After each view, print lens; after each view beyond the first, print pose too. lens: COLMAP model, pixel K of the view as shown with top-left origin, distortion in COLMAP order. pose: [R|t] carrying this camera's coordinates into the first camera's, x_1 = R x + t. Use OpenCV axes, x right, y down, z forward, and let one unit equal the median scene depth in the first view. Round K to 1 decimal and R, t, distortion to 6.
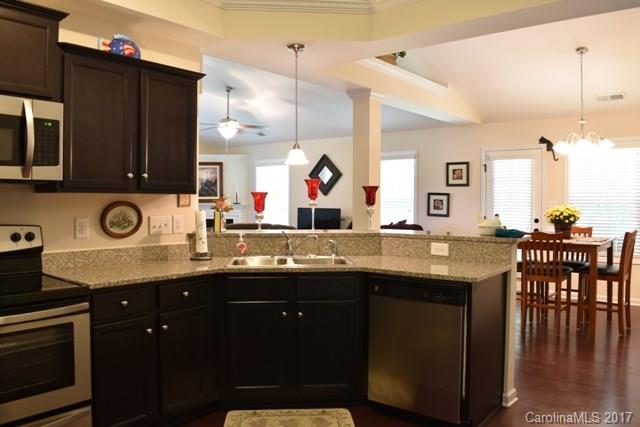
lens RADIAL K [[520.5, 0, 320.0], [0, 520.5, 213.5], [0, 0, 1]] dist [-0.002240, -0.001233]
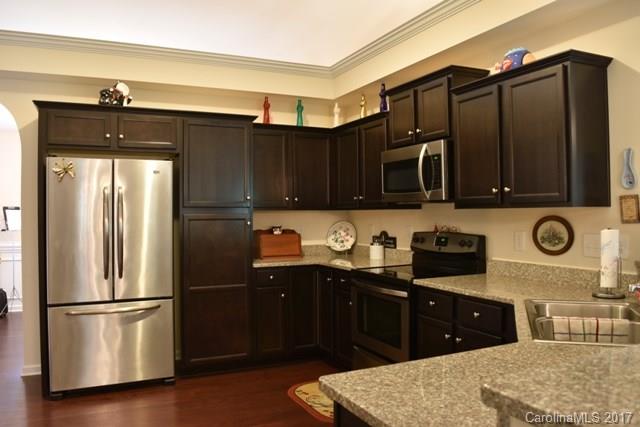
lens RADIAL K [[520.5, 0, 320.0], [0, 520.5, 213.5], [0, 0, 1]] dist [-0.002240, -0.001233]
pose [[-0.433792, 0.005532, -0.900996, 0.644862], [-0.008487, 0.999912, 0.010225, -0.033923], [0.900973, 0.012083, -0.433707, 1.043776]]
